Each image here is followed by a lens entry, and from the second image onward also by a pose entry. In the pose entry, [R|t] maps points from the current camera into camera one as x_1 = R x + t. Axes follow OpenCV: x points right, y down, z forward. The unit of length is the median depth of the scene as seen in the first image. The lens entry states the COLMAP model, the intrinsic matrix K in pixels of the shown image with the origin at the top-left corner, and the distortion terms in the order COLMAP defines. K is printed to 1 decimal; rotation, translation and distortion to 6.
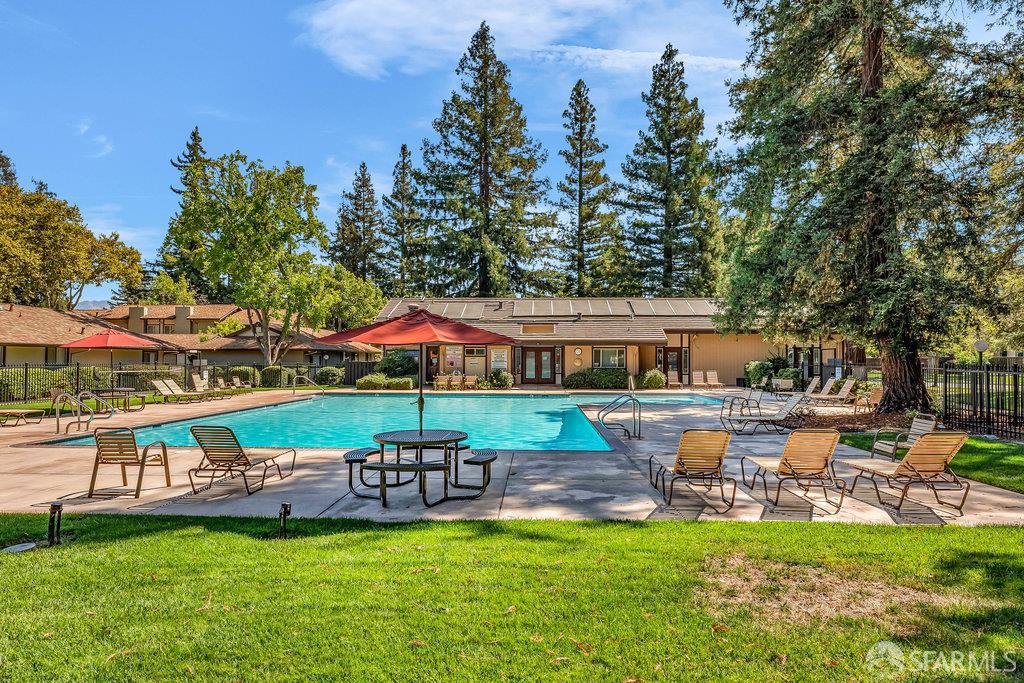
lens RADIAL K [[625.7, 0, 512.0], [0, 625.7, 341.5], [0, 0, 1]] dist [0.000563, 0.000312]
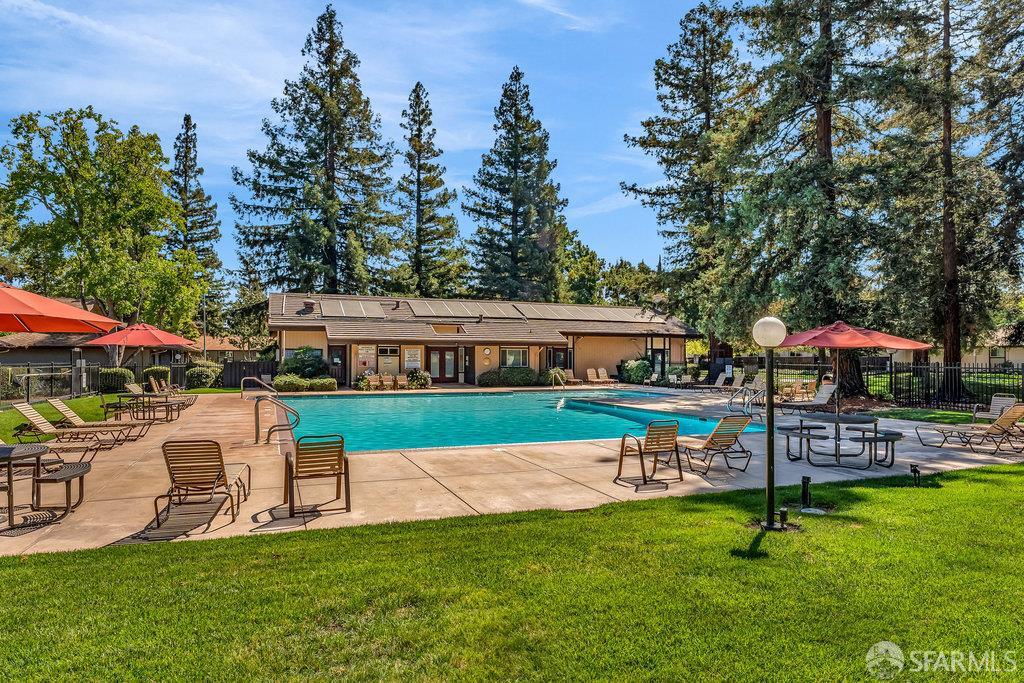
lens RADIAL K [[626.4, 0, 512.0], [0, 626.4, 341.5], [0, 0, 1]] dist [0.015945, 0.000524]
pose [[0.918493, 0.010623, 0.395294, -0.246039], [-0.011271, 0.999936, -0.000683, -0.000576], [-0.395276, -0.003828, 0.918554, 0.010883]]
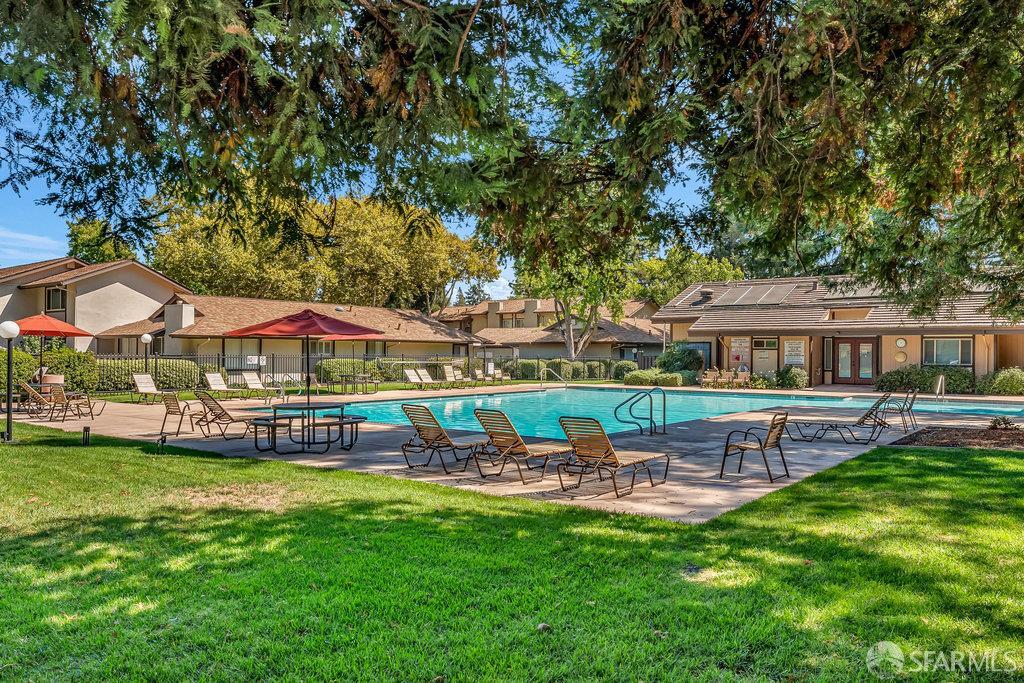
lens RADIAL K [[750.8, 0, 512.0], [0, 750.8, 341.5], [0, 0, 1]] dist [-0.005344, -0.001574]
pose [[0.823047, -0.006229, -0.567938, 0.209490], [0.012752, 0.999890, 0.007513, 0.001450], [0.567829, -0.013426, 0.823037, -0.011488]]
